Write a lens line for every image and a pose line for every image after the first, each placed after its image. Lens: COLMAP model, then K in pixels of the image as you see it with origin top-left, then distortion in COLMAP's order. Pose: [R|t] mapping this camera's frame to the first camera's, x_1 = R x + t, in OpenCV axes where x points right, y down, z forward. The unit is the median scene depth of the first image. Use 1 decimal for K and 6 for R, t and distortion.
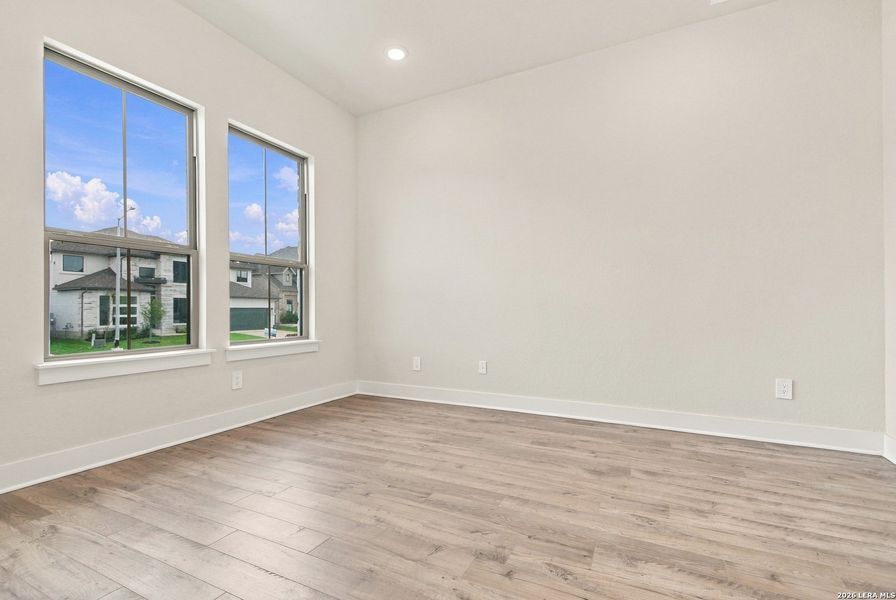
lens RADIAL K [[402.8, 0, 455.1], [0, 402.8, 302.7], [0, 0, 1]] dist [-0.011395, -0.002615]
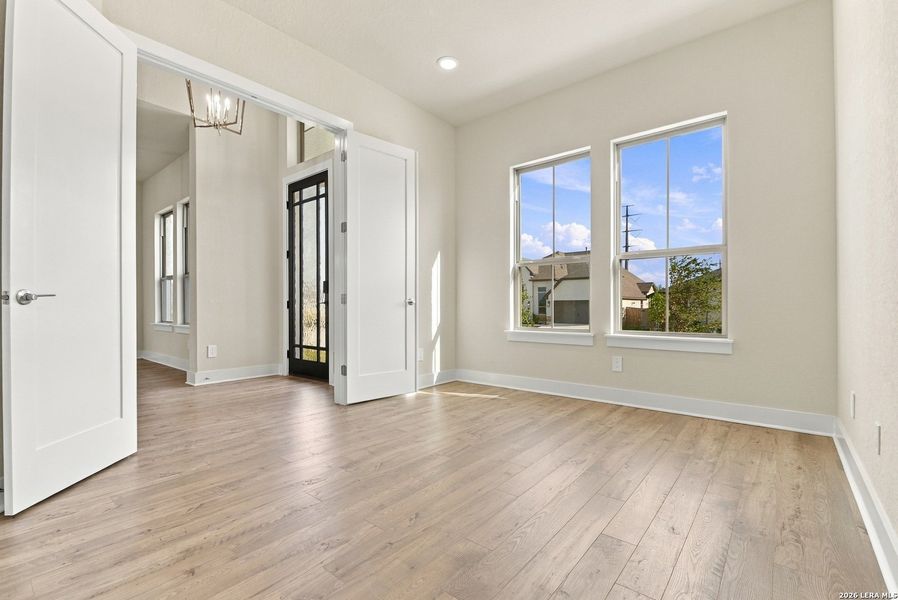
lens RADIAL K [[403.7, 0, 457.8], [0, 403.7, 305.1], [0, 0, 1]] dist [-0.011395, -0.002615]
pose [[-0.199518, 0.013469, -0.979802, 0.810155], [0.017579, 0.999794, 0.010165, 0.002684], [0.979737, -0.015196, -0.199713, 0.918536]]
